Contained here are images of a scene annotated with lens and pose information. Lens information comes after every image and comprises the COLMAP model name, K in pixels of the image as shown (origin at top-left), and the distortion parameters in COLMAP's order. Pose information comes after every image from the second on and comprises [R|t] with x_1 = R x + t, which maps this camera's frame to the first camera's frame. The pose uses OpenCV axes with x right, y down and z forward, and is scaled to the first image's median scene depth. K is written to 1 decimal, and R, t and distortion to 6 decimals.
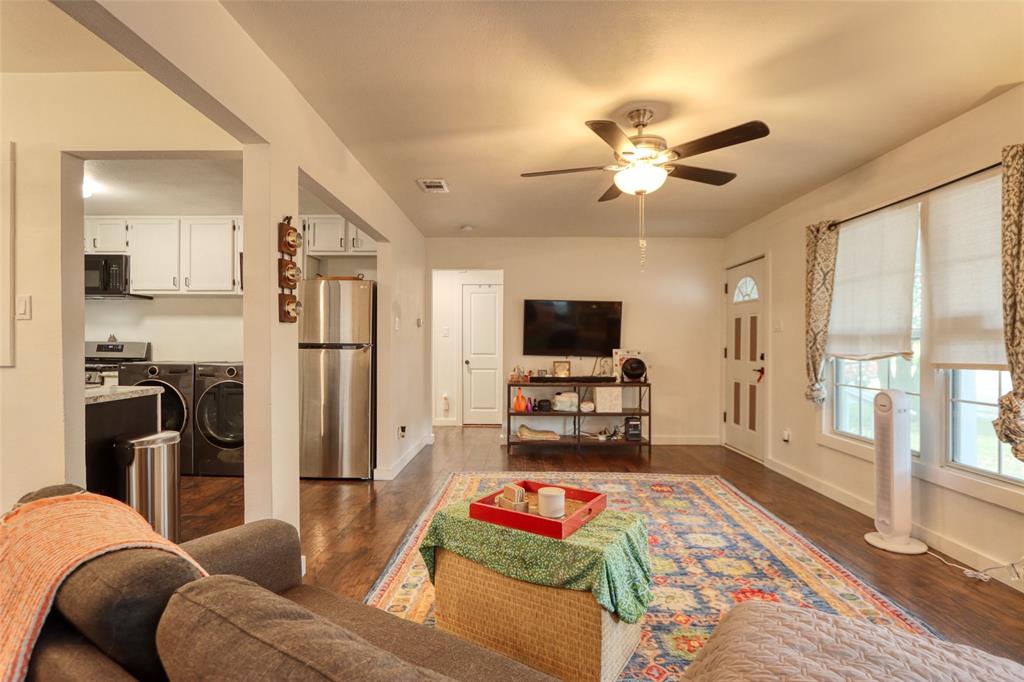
lens RADIAL K [[491.4, 0, 516.1], [0, 491.4, 350.0], [0, 0, 1]] dist [-0.018436, 0.003679]
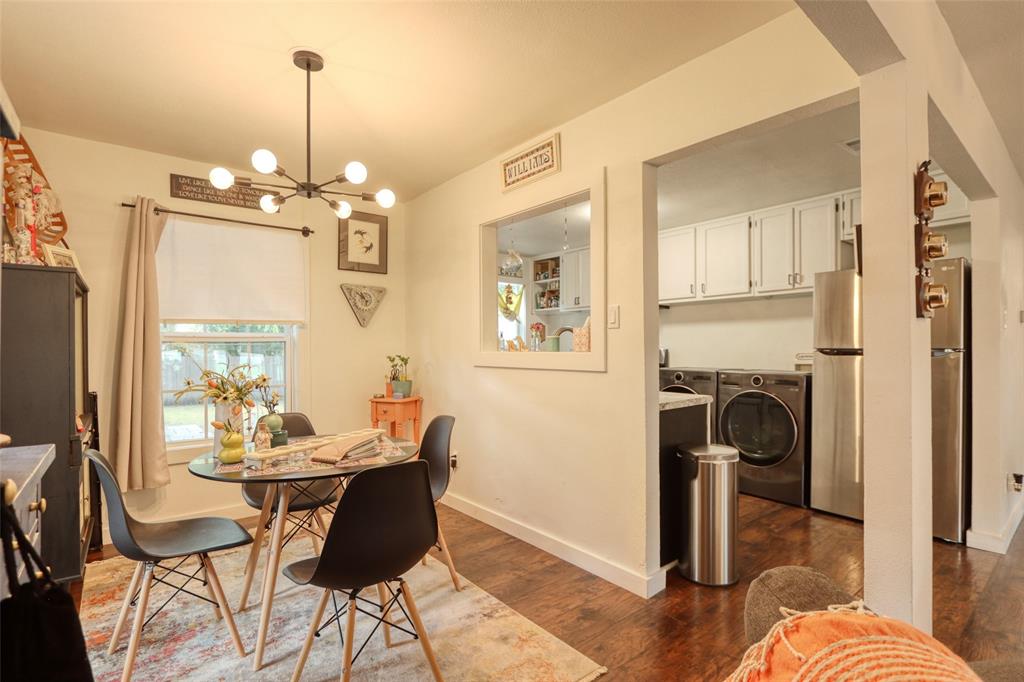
lens RADIAL K [[491.4, 0, 514.6], [0, 491.4, 348.8], [0, 0, 1]] dist [-0.018436, 0.003679]
pose [[0.639748, -0.007925, -0.768544, -0.195298], [-0.003256, 0.999910, -0.013021, -0.001656], [0.768578, 0.010832, 0.639665, 0.082785]]
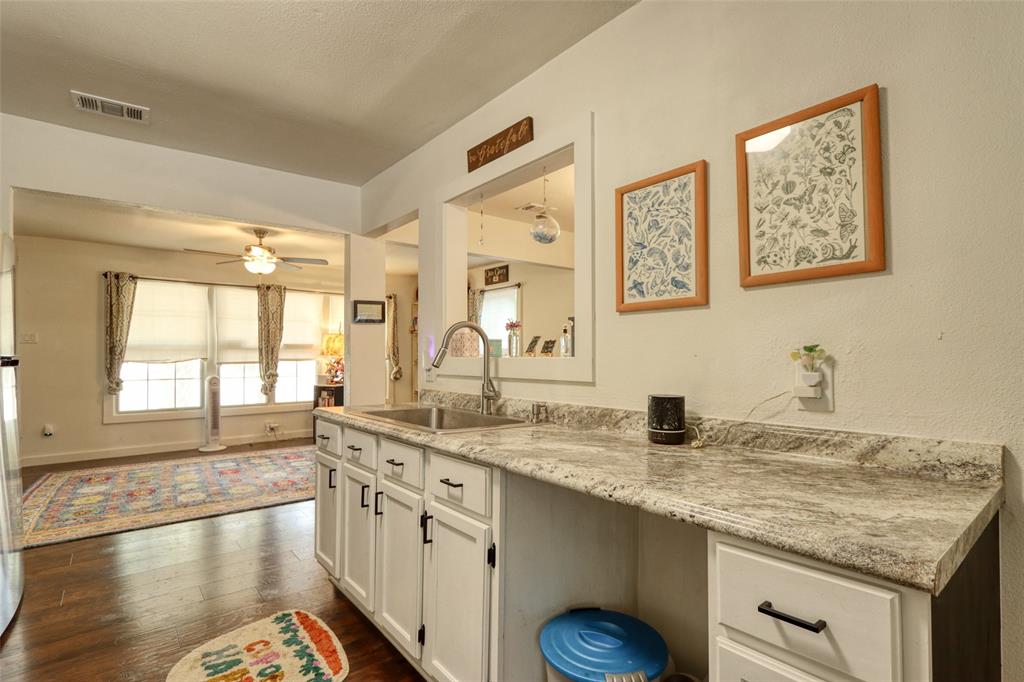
lens RADIAL K [[491.4, 0, 514.4], [0, 491.4, 348.8], [0, 0, 1]] dist [-0.018436, 0.003679]
pose [[-0.637573, 0.004965, 0.770374, -1.281805], [0.009245, 0.999957, 0.001206, -0.018809], [-0.770334, 0.007891, -0.637591, 1.027702]]
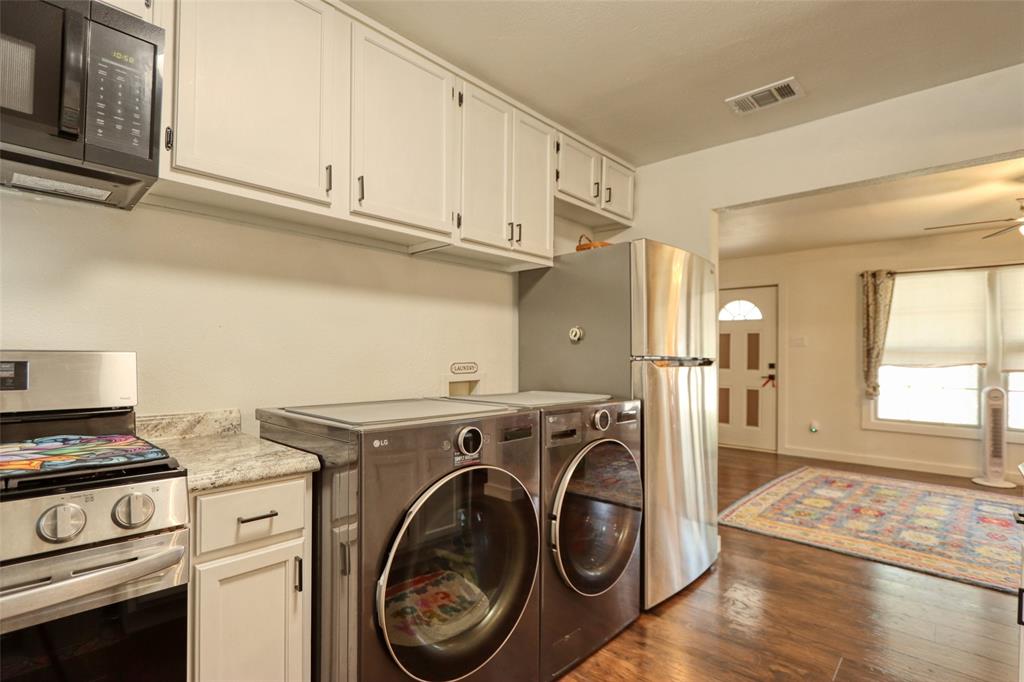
lens RADIAL K [[491.4, 0, 515.0], [0, 491.4, 348.4], [0, 0, 1]] dist [-0.018436, 0.003679]
pose [[0.666142, 0.009950, 0.745759, -1.109842], [0.002404, 0.999877, -0.015488, -0.017240], [-0.745821, 0.012110, 0.666036, 0.853413]]
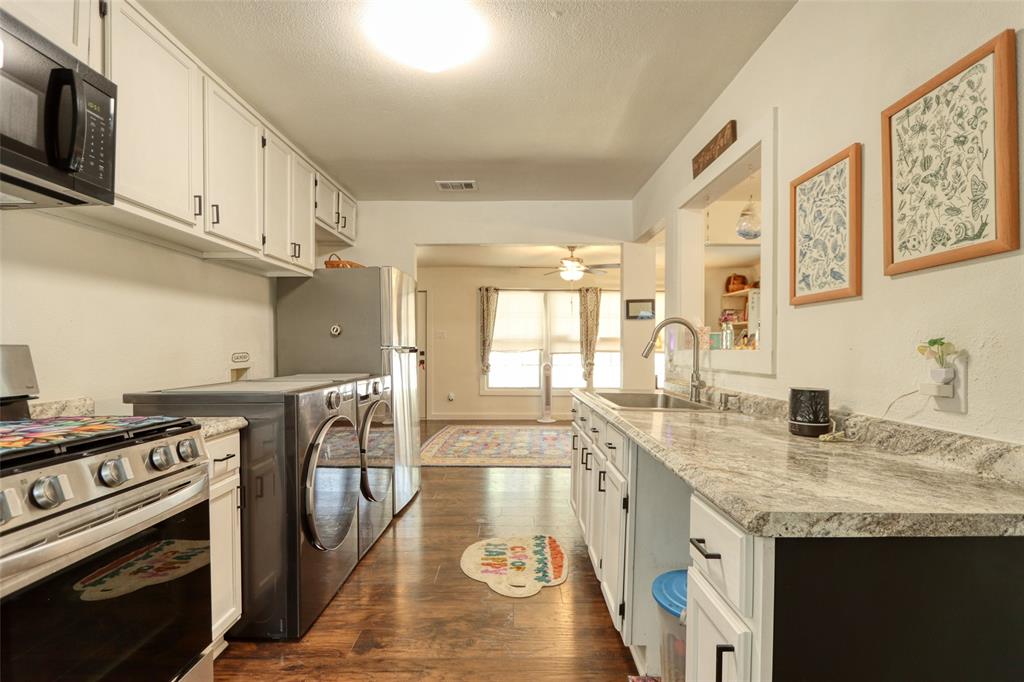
lens RADIAL K [[491.4, 0, 514.7], [0, 491.4, 349.3], [0, 0, 1]] dist [-0.018436, 0.003679]
pose [[-0.010433, -0.010637, 0.999889, -1.453283], [0.010479, 0.999887, 0.010746, -0.018027], [-0.999891, 0.010590, -0.010320, 0.920951]]
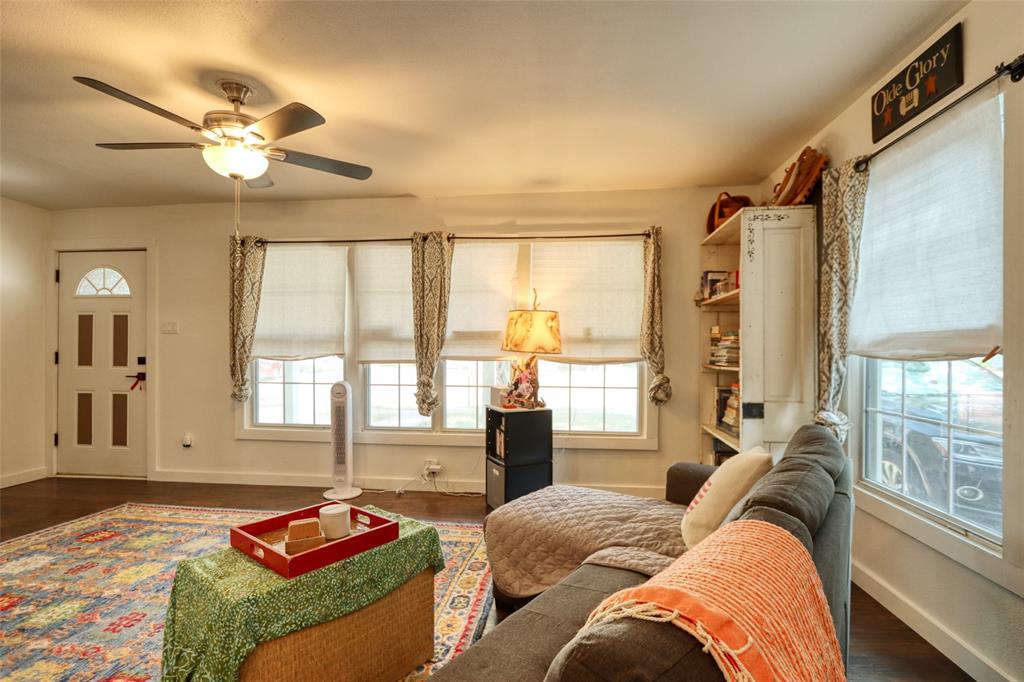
lens RADIAL K [[491.4, 0, 513.9], [0, 491.4, 348.9], [0, 0, 1]] dist [-0.018436, 0.003679]
pose [[0.102940, -0.002294, 0.994685, -0.408318], [0.008690, 0.999961, 0.001407, -0.004347], [-0.994650, 0.008499, 0.102956, 0.293417]]
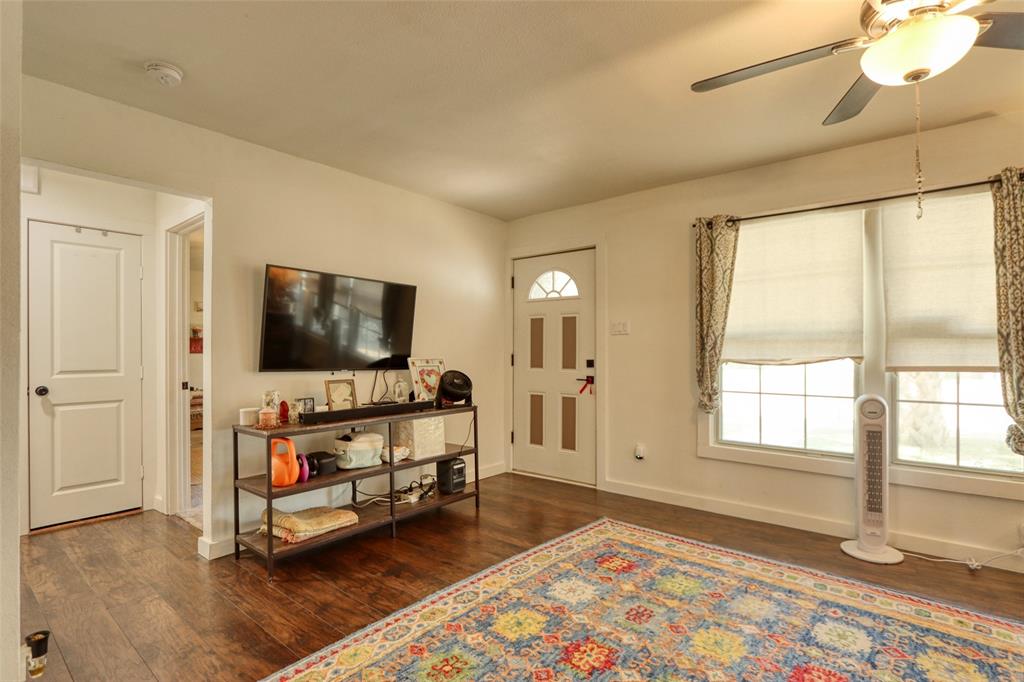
lens RADIAL K [[491.4, 0, 513.6], [0, 491.4, 349.2], [0, 0, 1]] dist [-0.018436, 0.003679]
pose [[0.630707, -0.002201, 0.776018, -0.329852], [0.013115, 0.999883, -0.007824, -0.008765], [-0.775911, 0.015112, 0.630662, 0.721165]]
